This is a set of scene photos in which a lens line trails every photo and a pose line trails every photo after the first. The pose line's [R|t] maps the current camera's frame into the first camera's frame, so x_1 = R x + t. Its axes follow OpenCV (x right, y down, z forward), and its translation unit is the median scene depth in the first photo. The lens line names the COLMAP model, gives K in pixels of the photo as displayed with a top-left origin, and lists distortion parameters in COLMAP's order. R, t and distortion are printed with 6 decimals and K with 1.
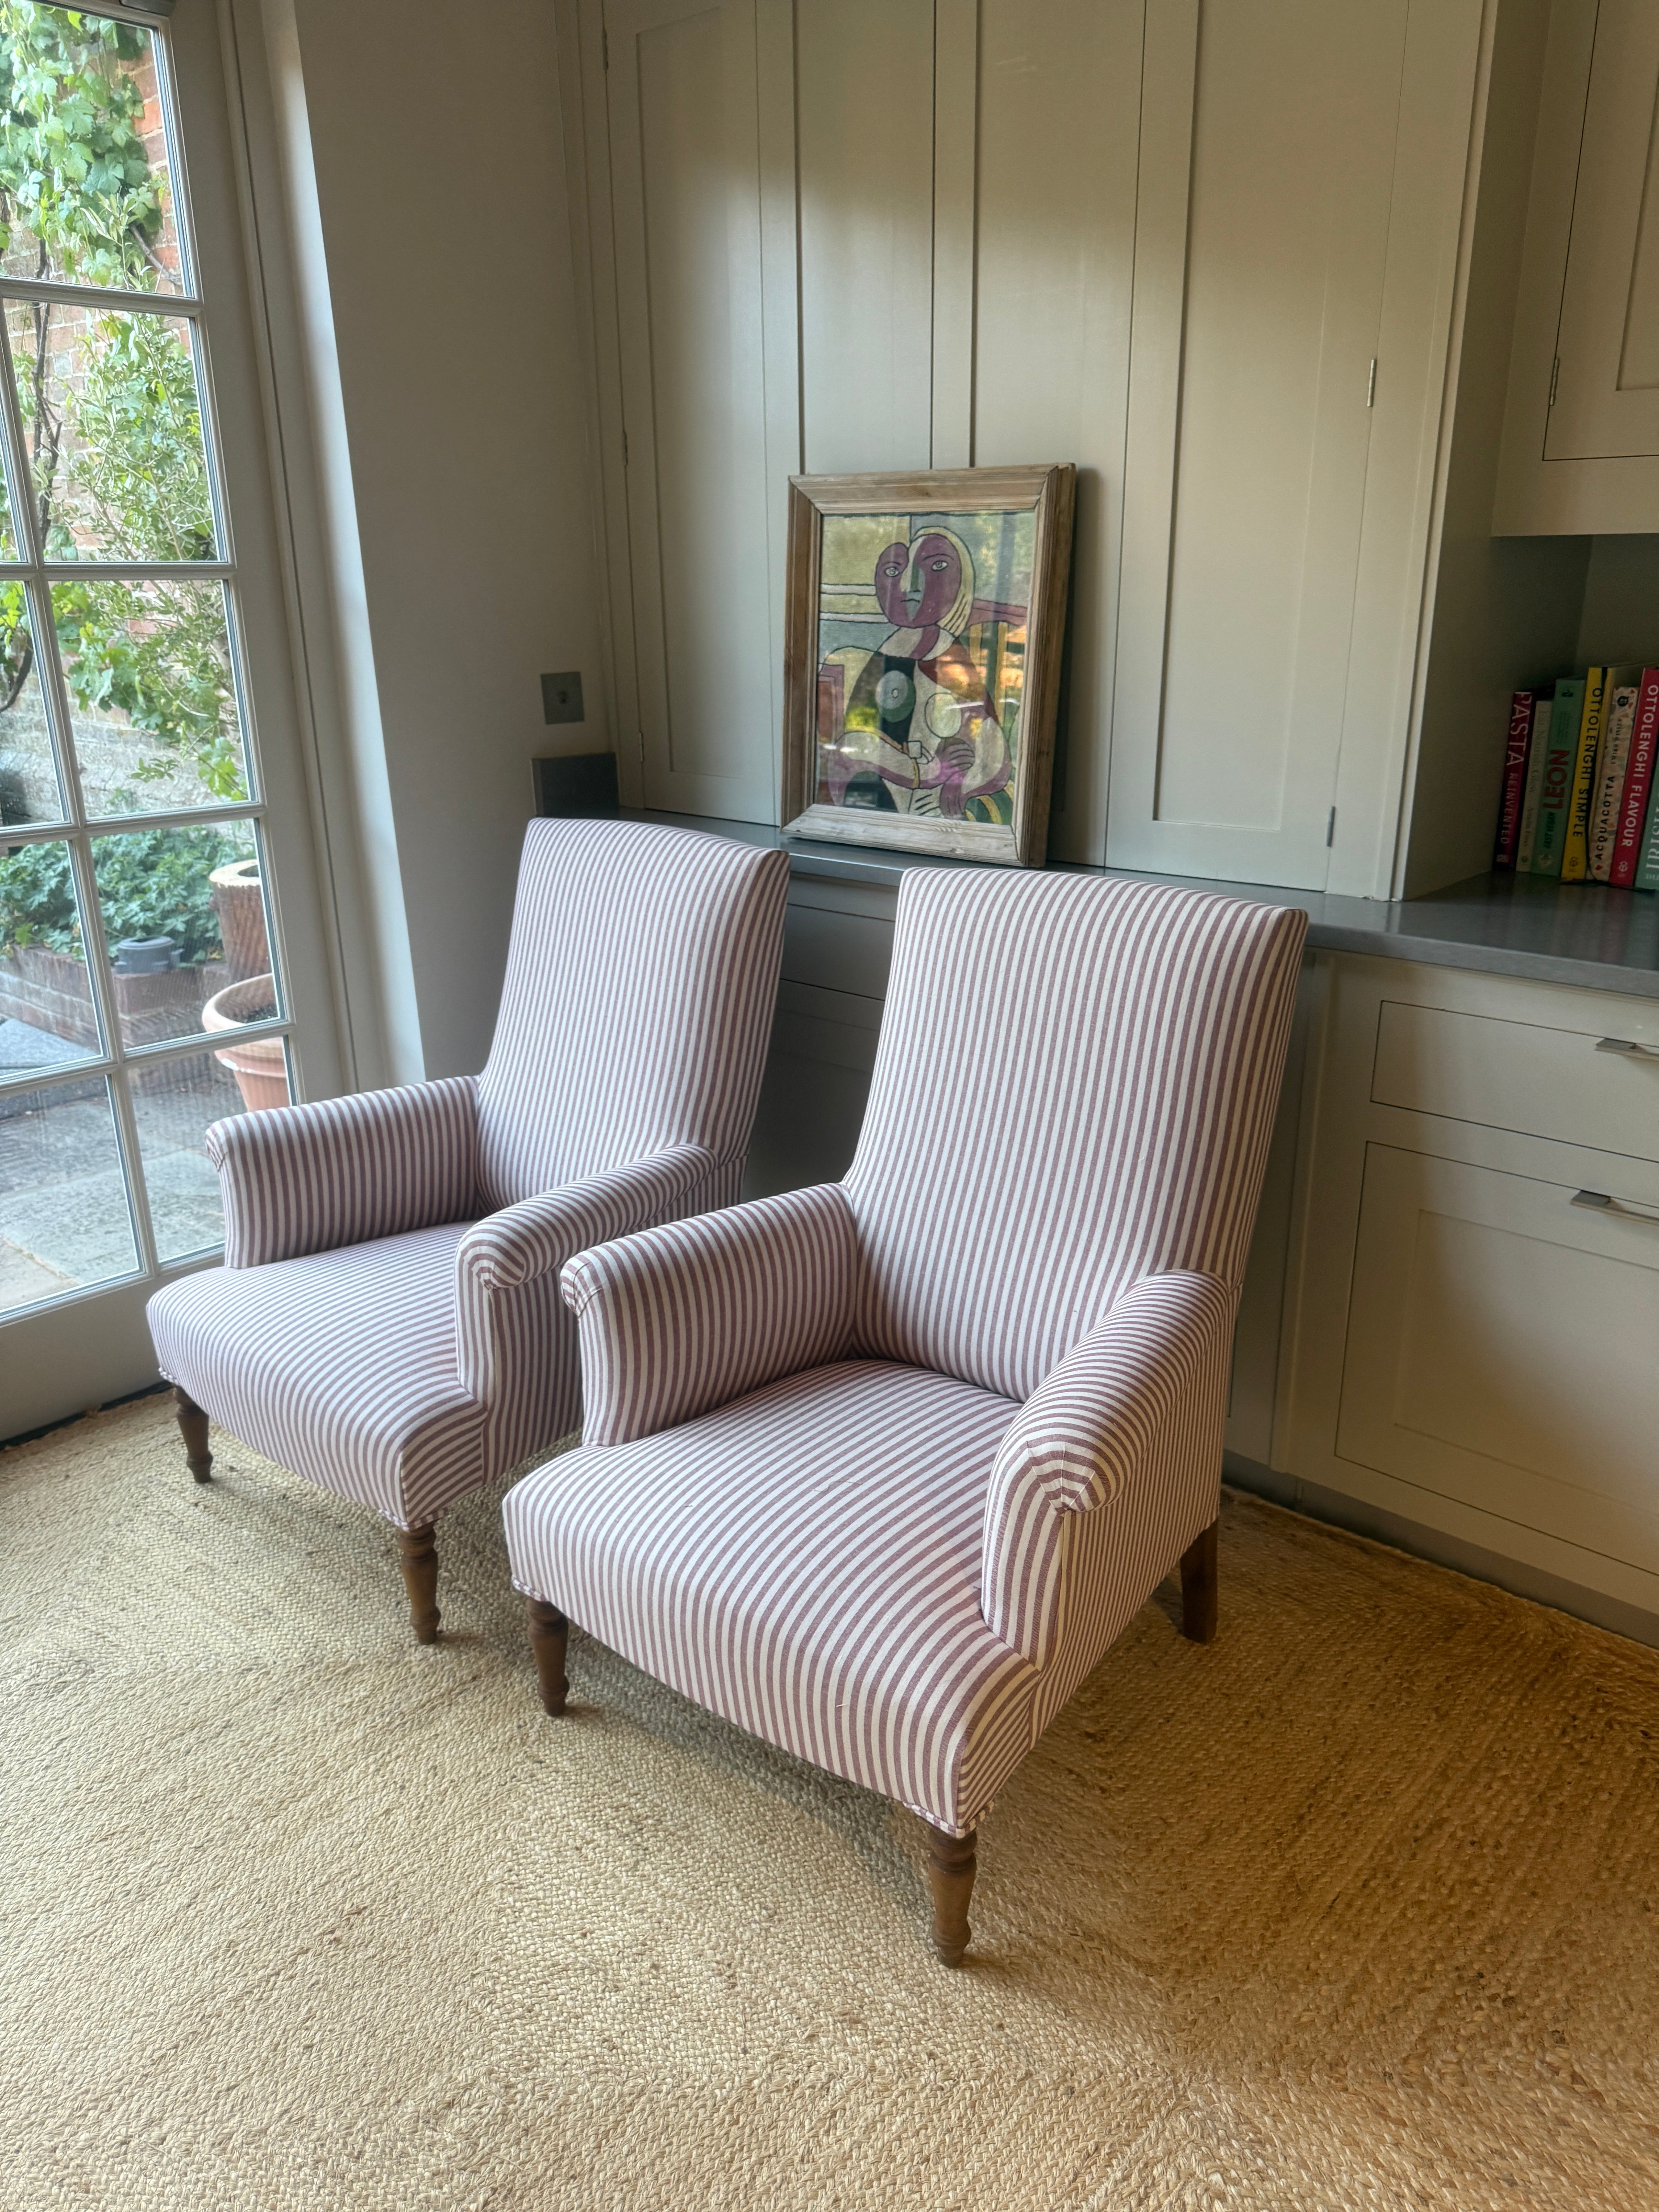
lens RADIAL K [[1518.8, 0, 851.8], [0, 1518.8, 1112.0], [0, 0, 1]] dist [0.077516, -0.072346]
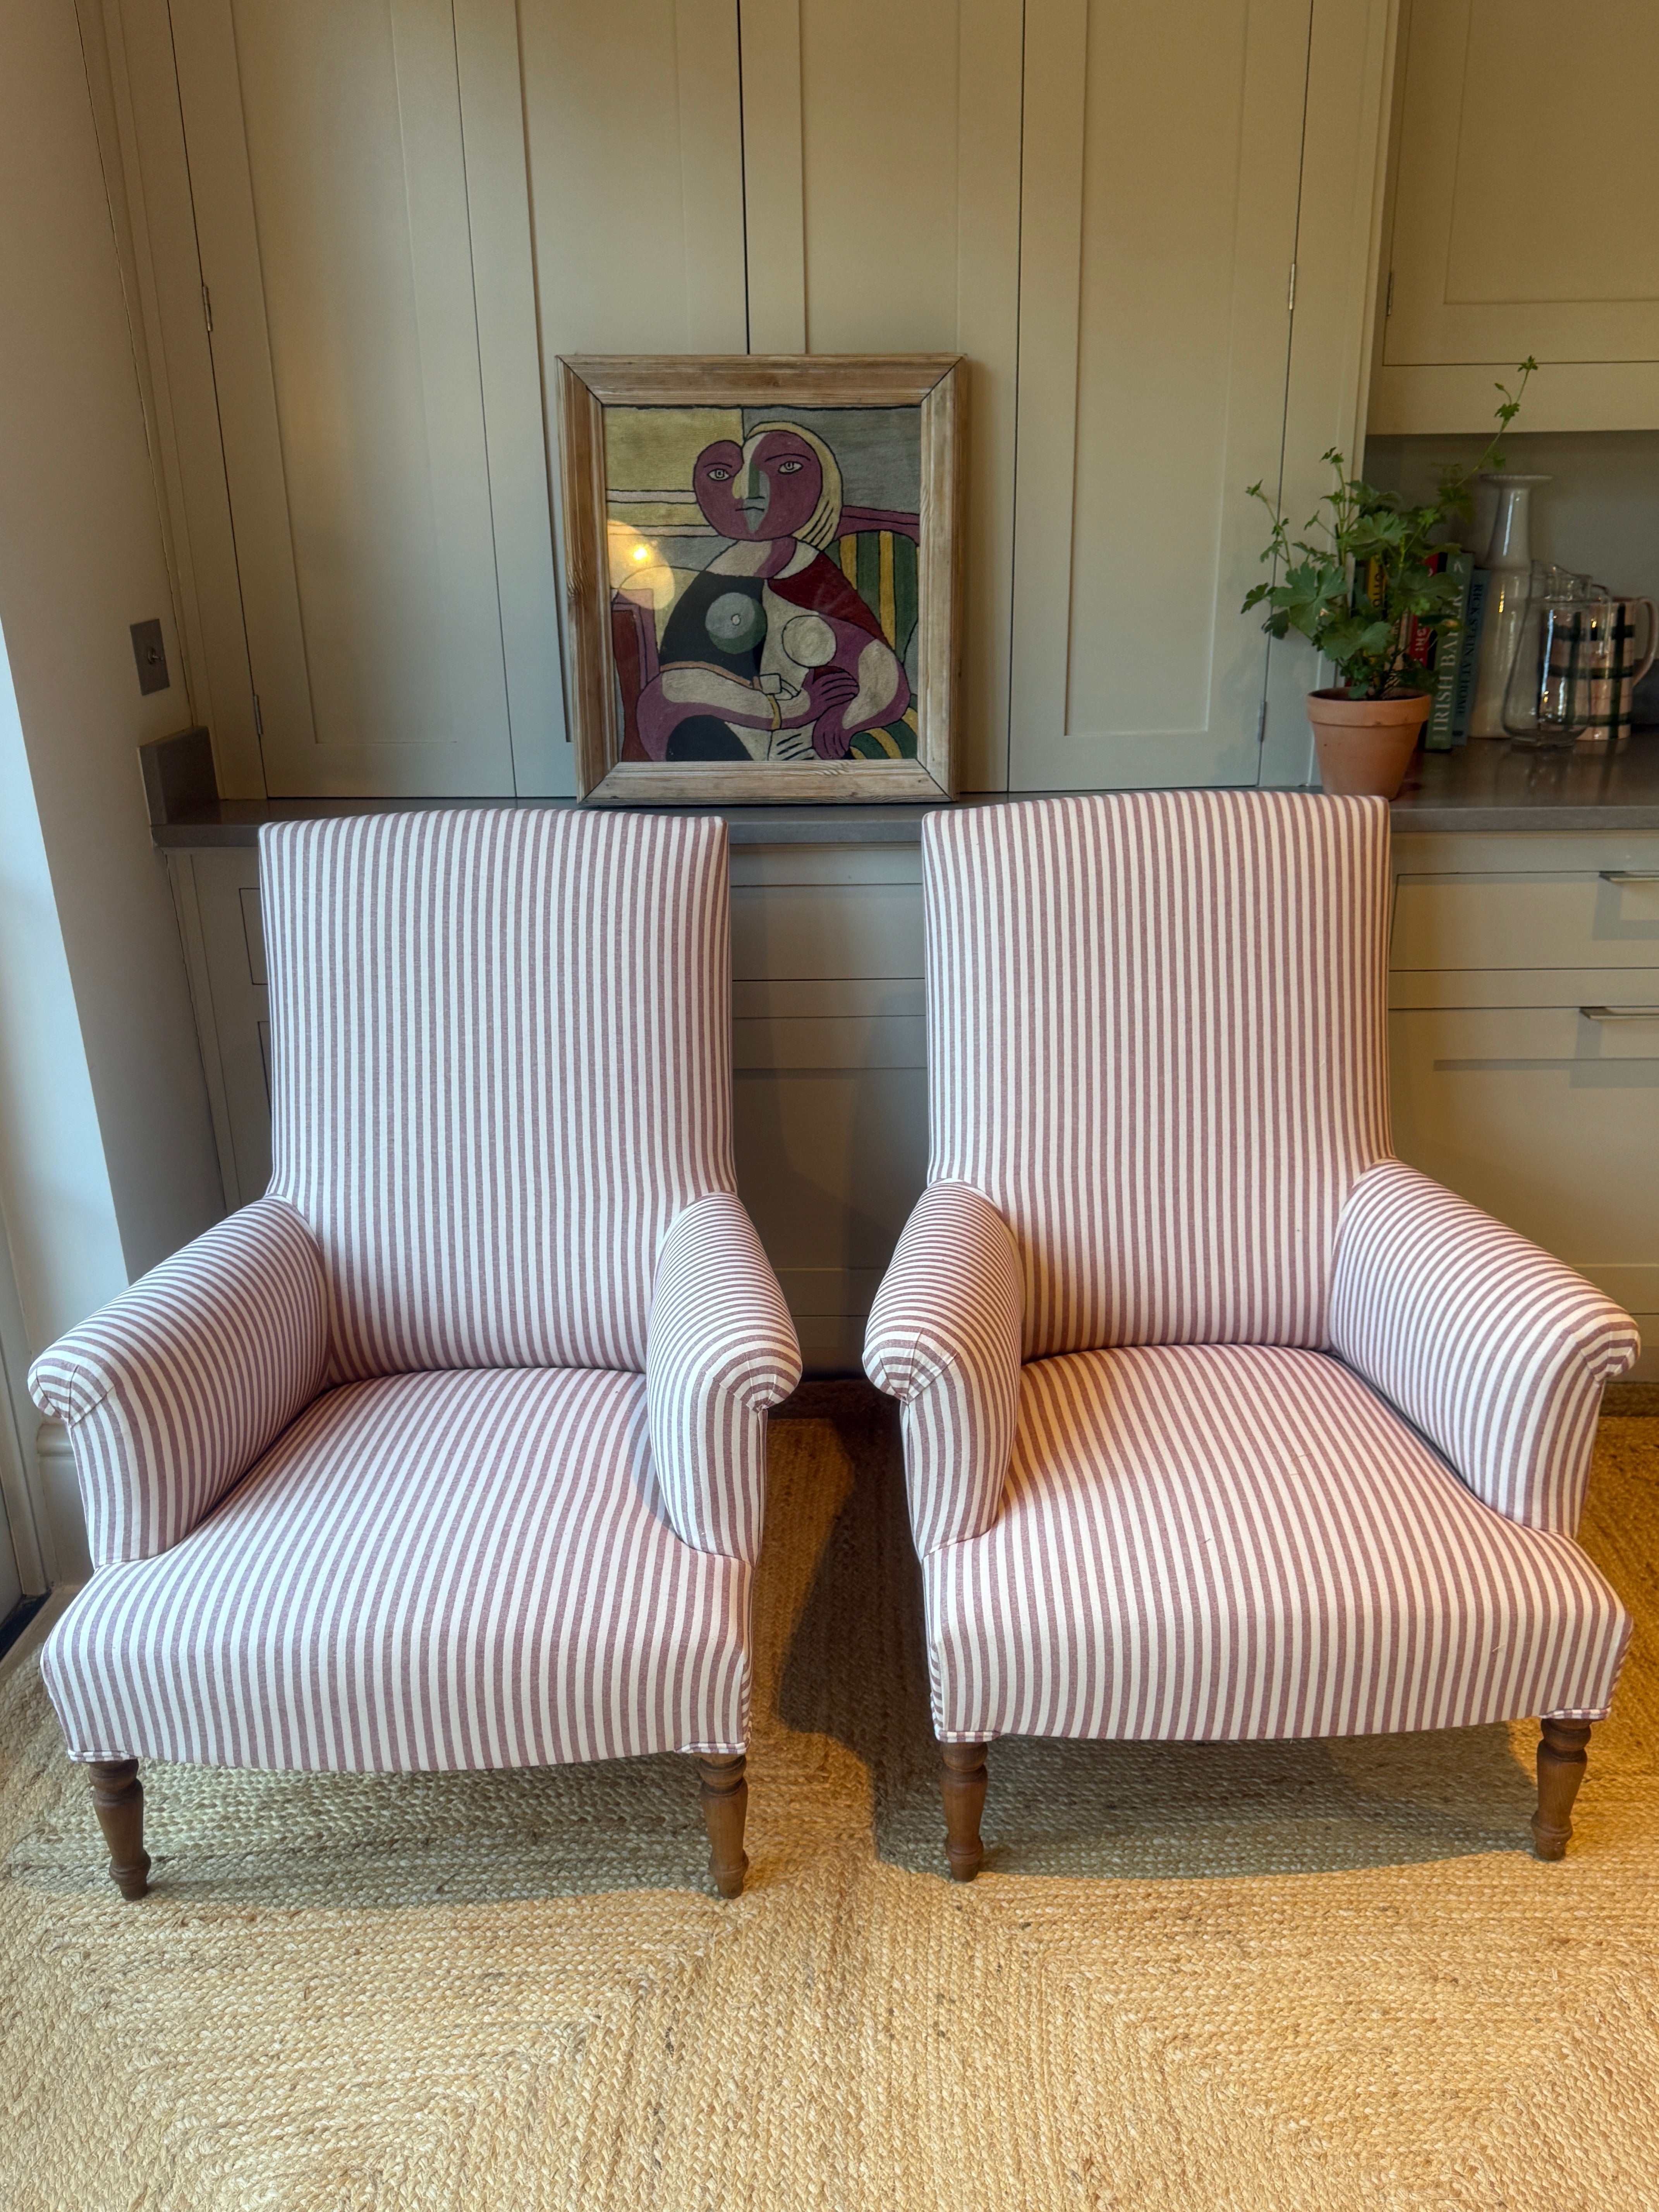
lens RADIAL K [[1769.4, 0, 817.9], [0, 1769.4, 1120.4], [0, 0, 1]] dist [0.098596, -0.110047]
pose [[0.772295, -0.228226, 0.592852, -0.698431], [0.219838, 0.971591, 0.087648, -0.098193], [-0.596013, 0.062642, 0.800528, 0.243109]]
